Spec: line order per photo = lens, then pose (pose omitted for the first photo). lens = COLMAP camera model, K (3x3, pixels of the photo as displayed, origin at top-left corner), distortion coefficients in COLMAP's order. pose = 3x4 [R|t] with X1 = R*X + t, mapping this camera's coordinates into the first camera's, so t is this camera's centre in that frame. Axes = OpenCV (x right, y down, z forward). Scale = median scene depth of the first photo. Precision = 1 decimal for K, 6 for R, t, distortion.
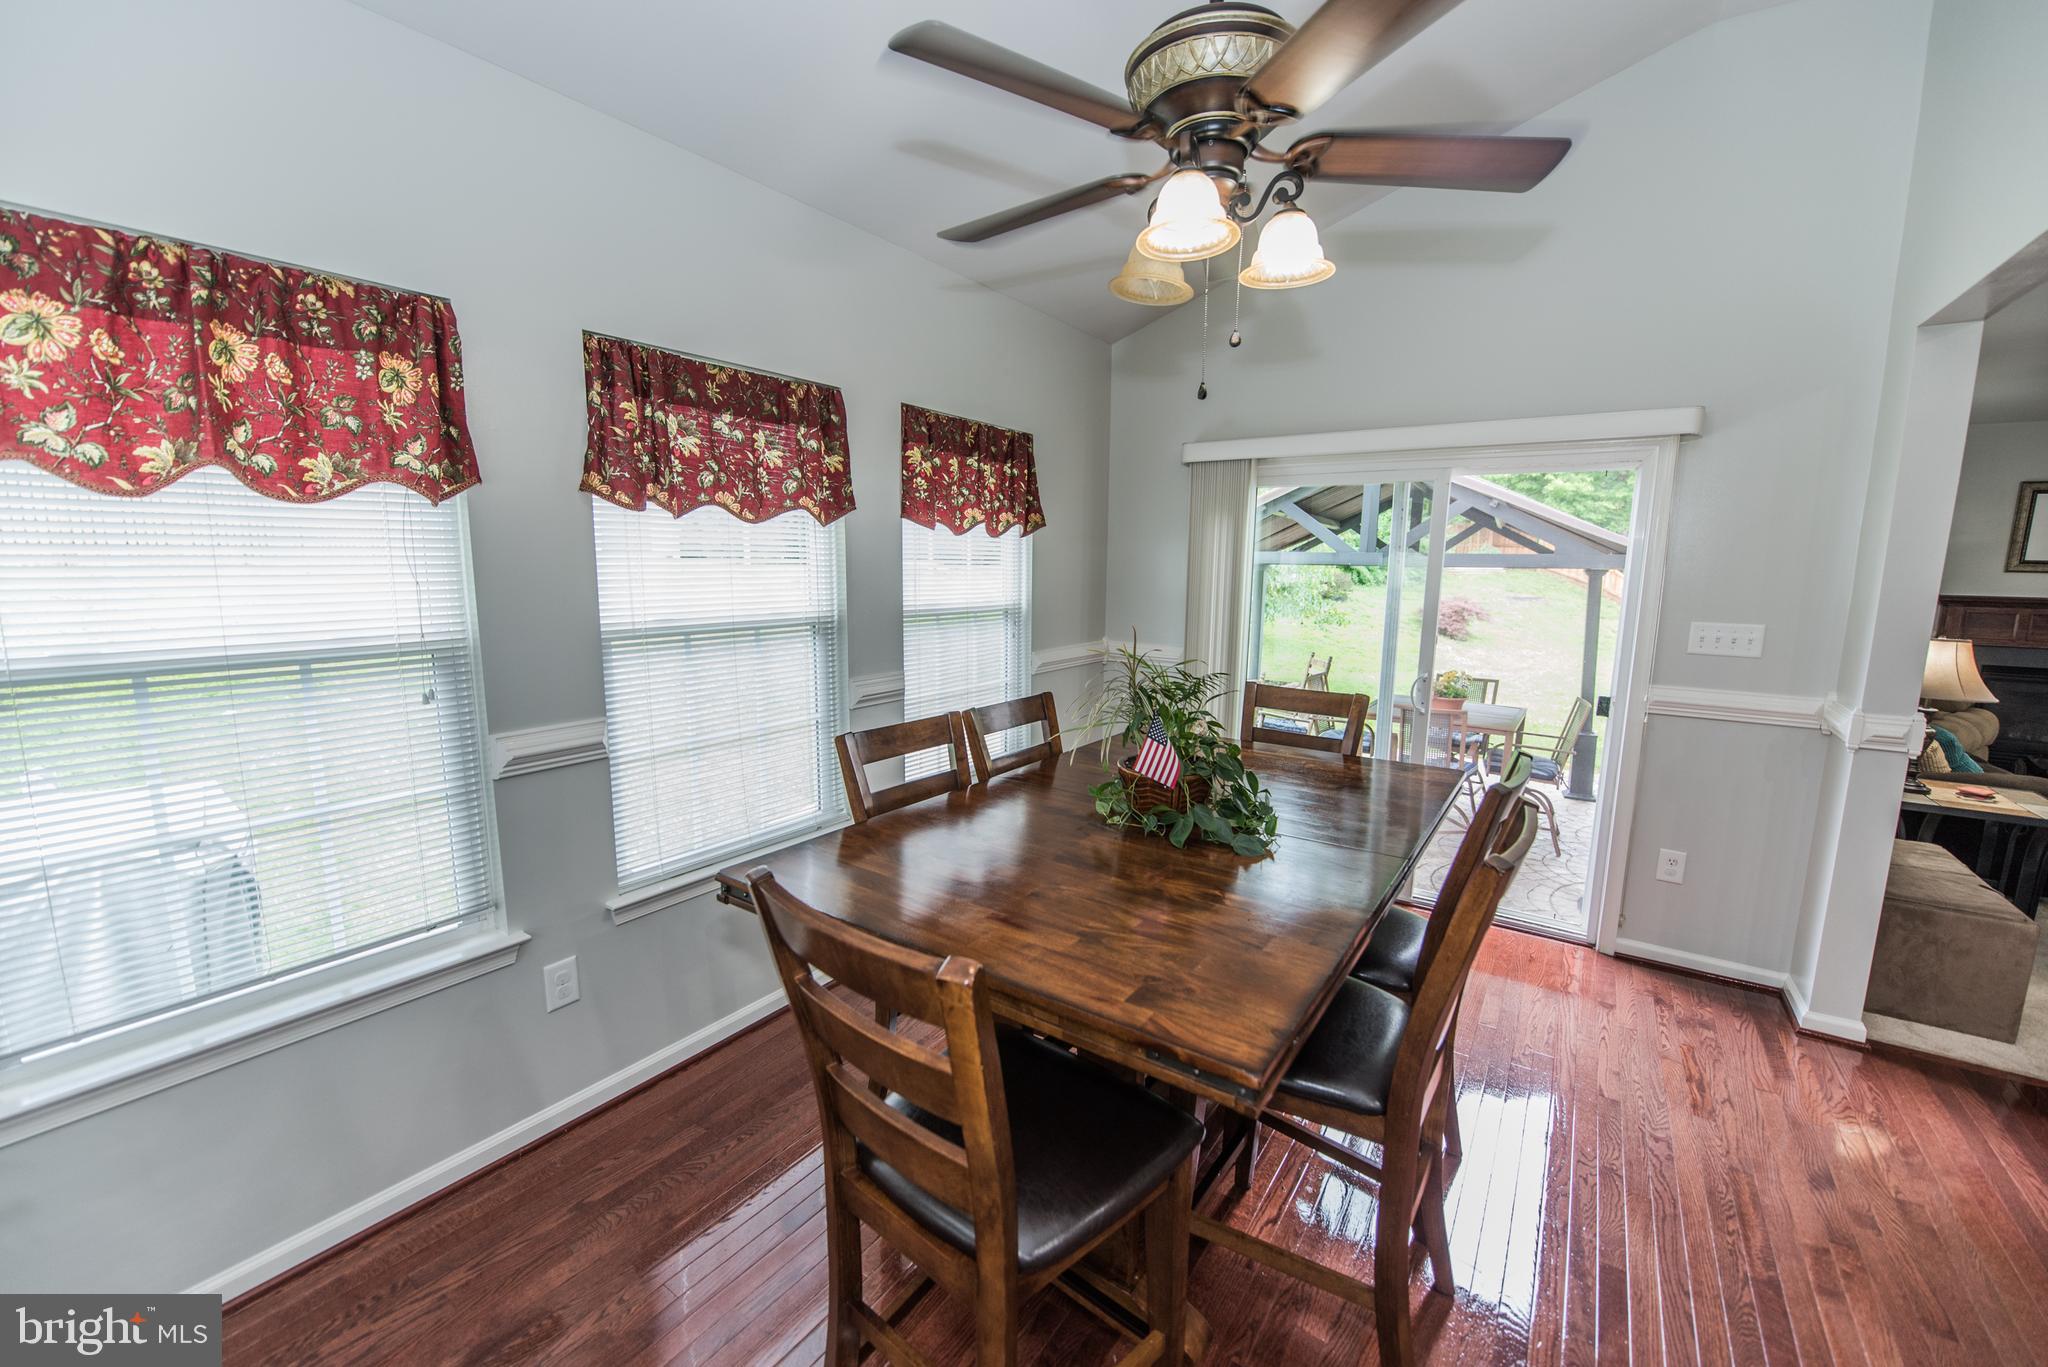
lens RADIAL K [[822.5, 0, 1018.5], [0, 822.5, 683.3], [0, 0, 1]] dist [-0.020207, 0.000101]
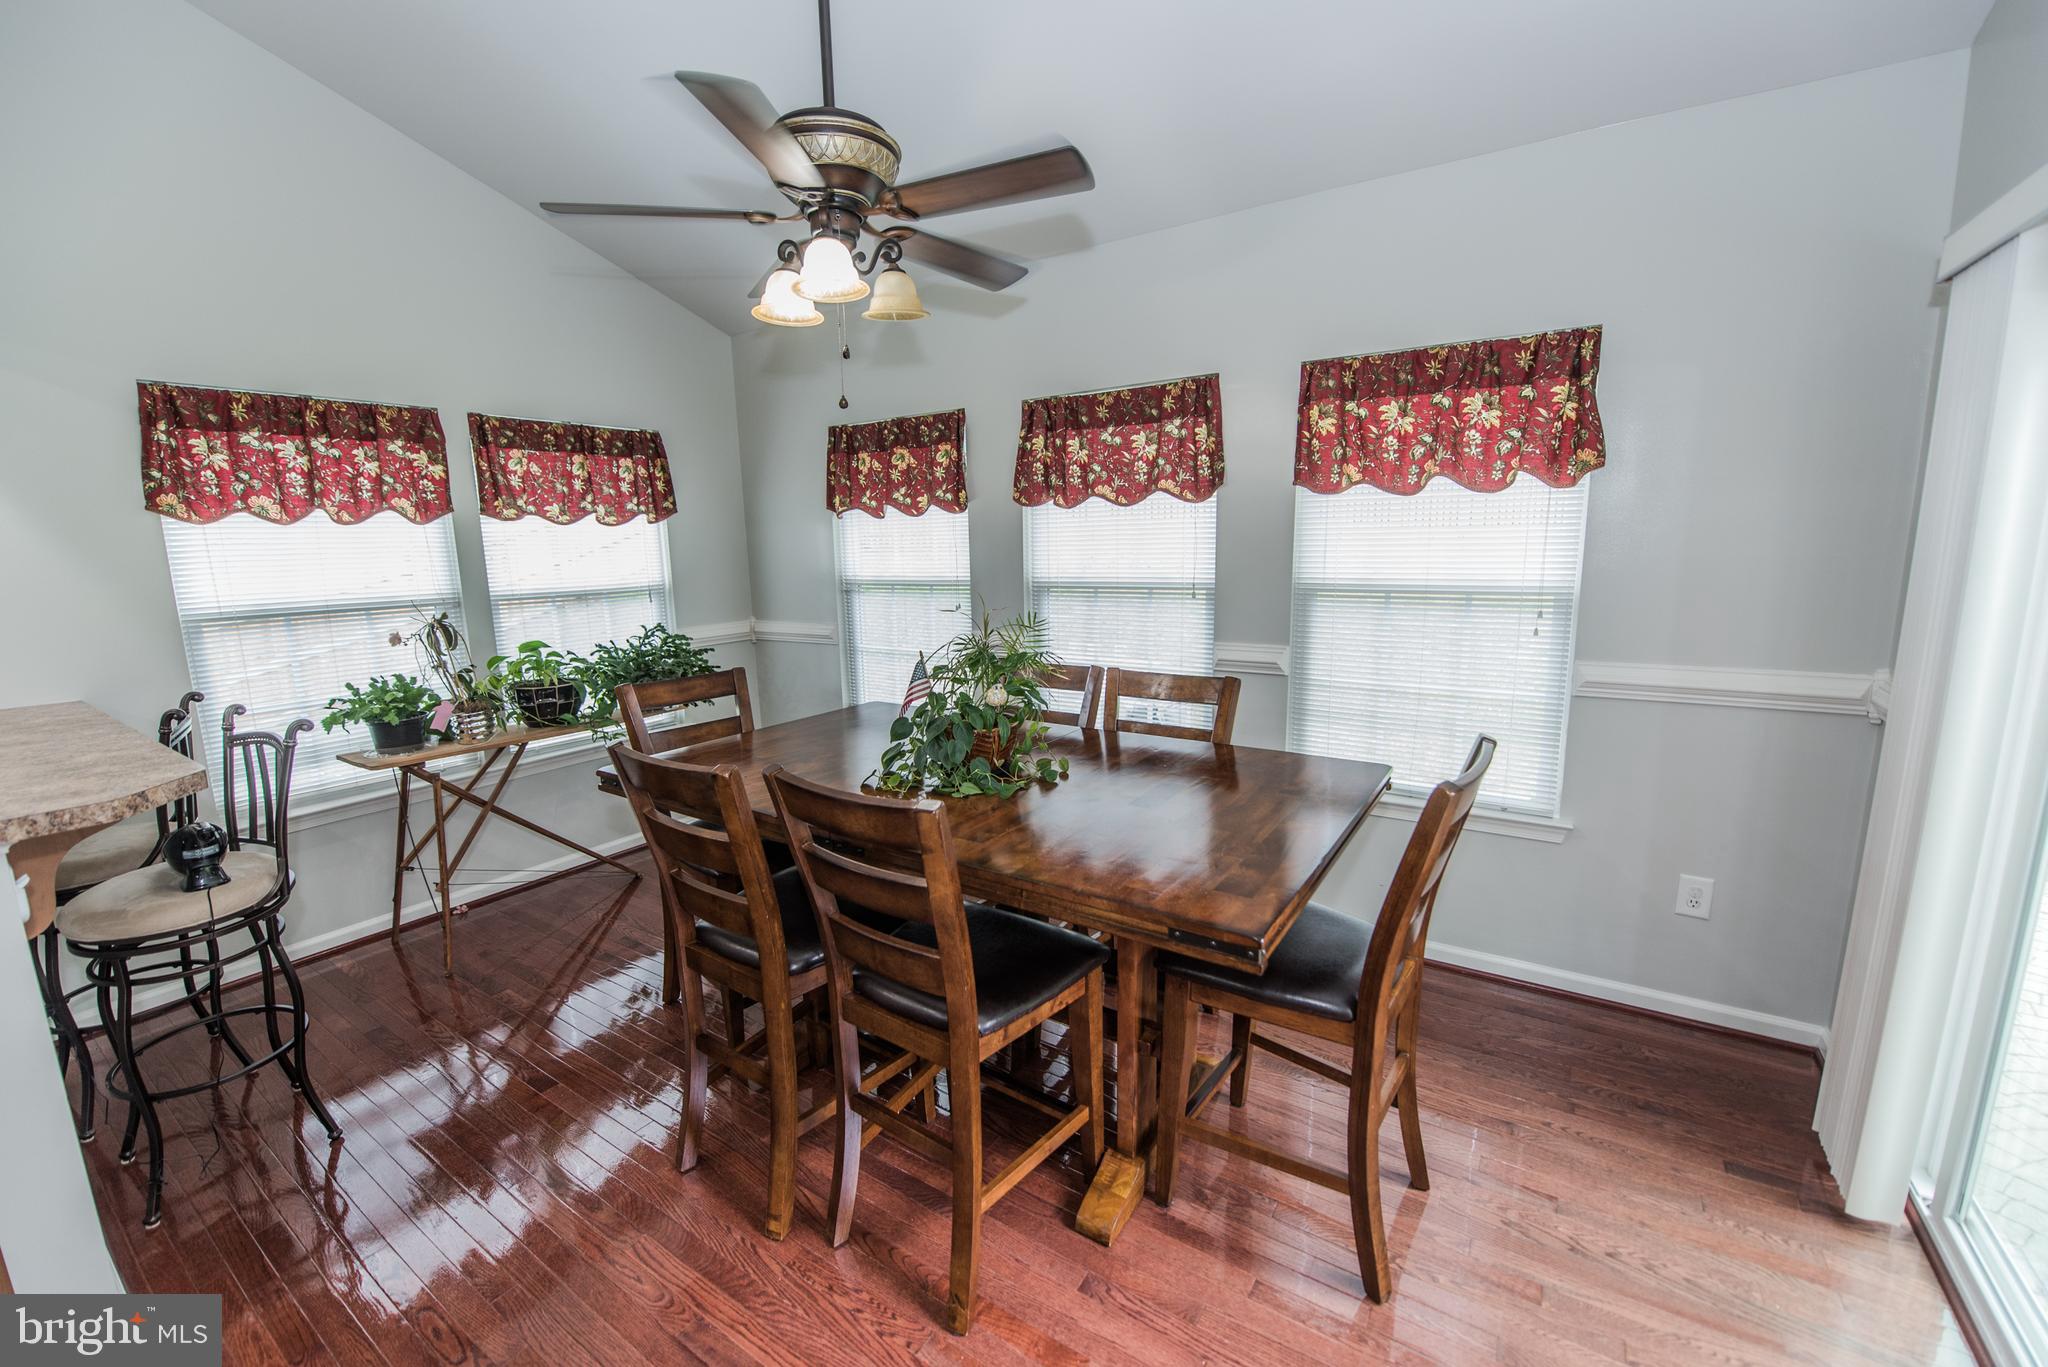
lens RADIAL K [[818.2, 0, 1024.0], [0, 818.2, 683.5], [0, 0, 1]] dist [-0.017318, -0.000062]
pose [[0.022723, 0.153081, -0.987952, 1.013776], [-0.131794, 0.980042, 0.148824, -0.094349], [0.991017, 0.126825, 0.042445, 0.840255]]
